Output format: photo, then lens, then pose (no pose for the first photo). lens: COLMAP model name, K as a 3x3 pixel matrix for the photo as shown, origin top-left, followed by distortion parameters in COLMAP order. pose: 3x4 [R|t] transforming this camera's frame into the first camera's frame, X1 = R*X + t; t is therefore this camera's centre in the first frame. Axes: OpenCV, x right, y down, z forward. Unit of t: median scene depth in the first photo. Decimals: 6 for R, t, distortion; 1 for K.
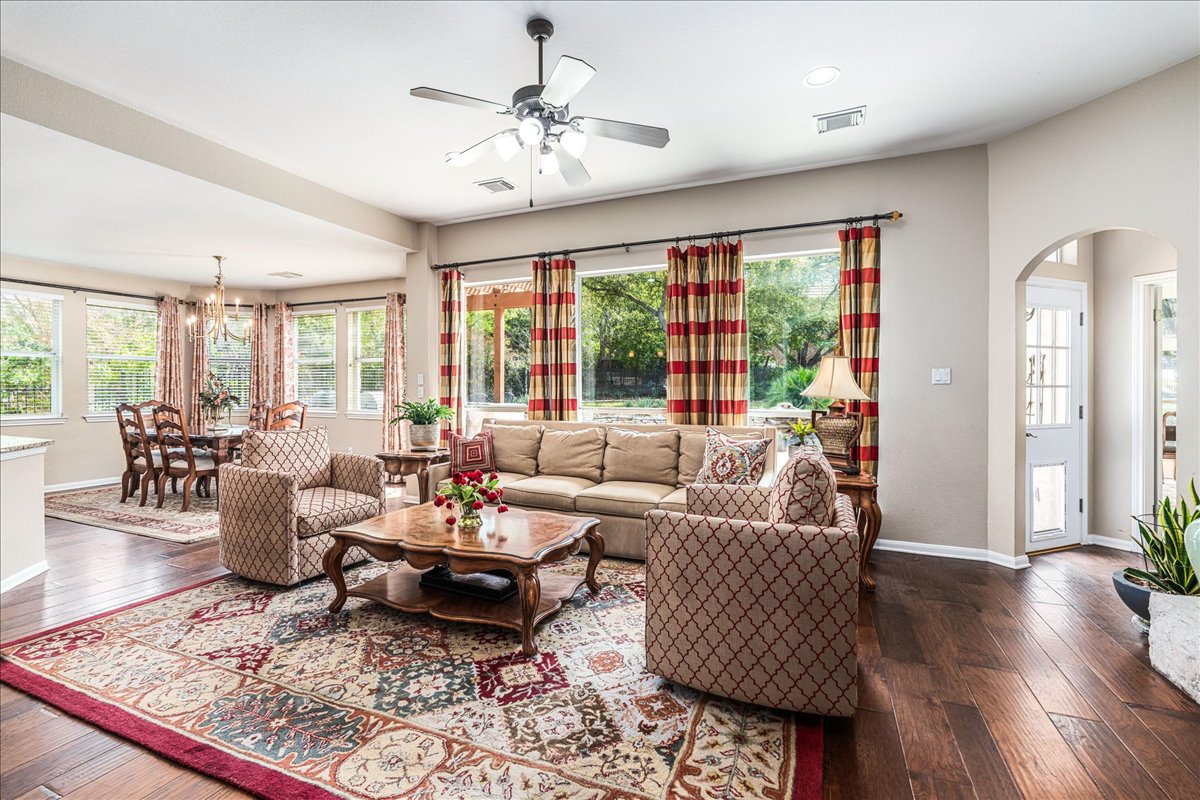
lens RADIAL K [[528.8, 0, 600.7], [0, 528.8, 392.0], [0, 0, 1]] dist [-0.010021, 0.001082]
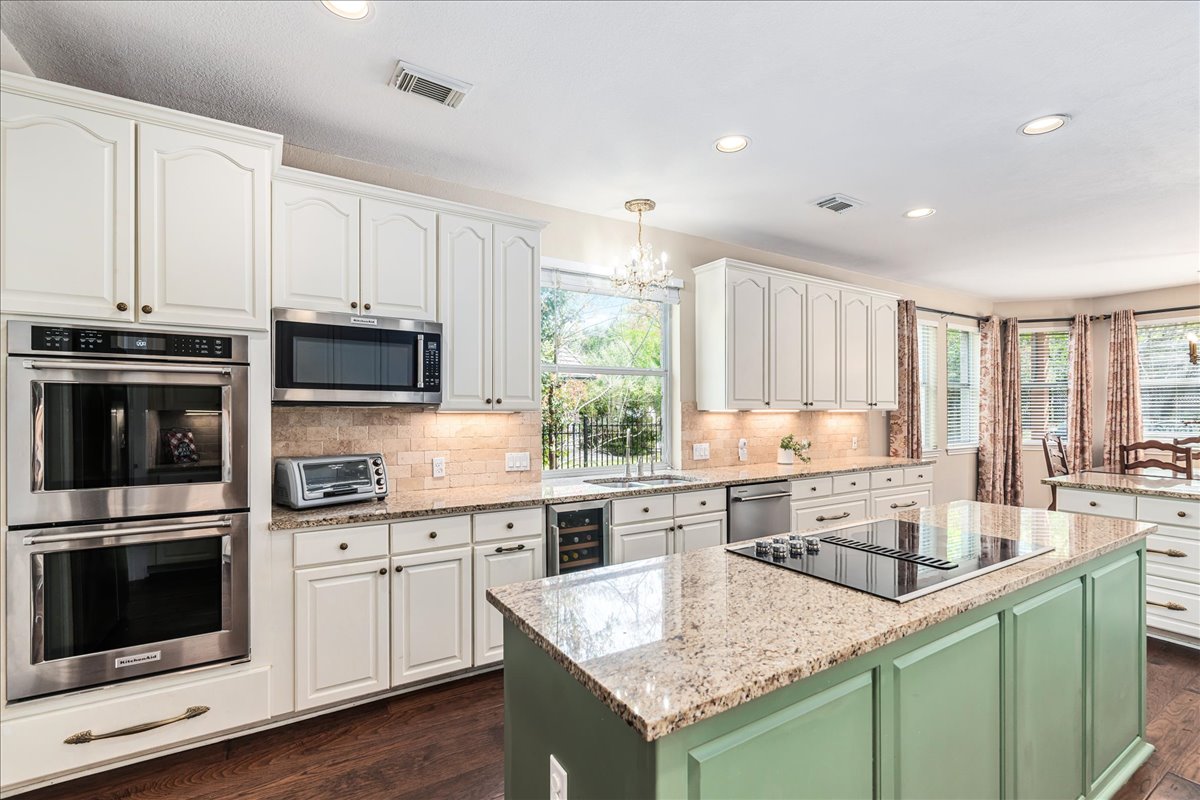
lens RADIAL K [[528.8, 0, 593.9], [0, 528.8, 411.6], [0, 0, 1]] dist [-0.010021, 0.001082]
pose [[0.808263, -0.000574, -0.588822, -1.644402], [0.005362, 0.999965, 0.006386, -0.055058], [0.588797, -0.008319, 0.808238, -0.241242]]
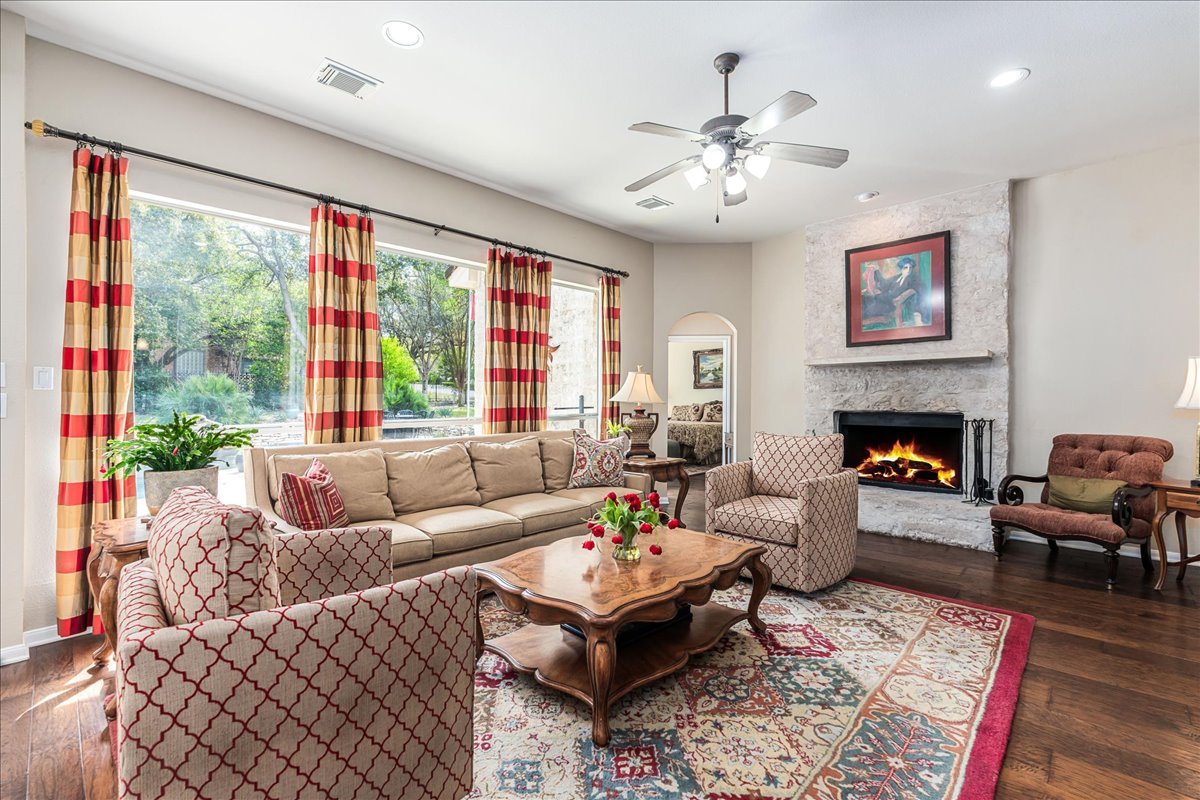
lens RADIAL K [[528.8, 0, 596.8], [0, 528.8, 399.2], [0, 0, 1]] dist [-0.010021, 0.001082]
pose [[0.358449, -0.003504, 0.933543, -0.856510], [0.006923, 0.999975, 0.001095, -0.000932], [-0.933524, 0.006070, 0.358465, 0.601480]]
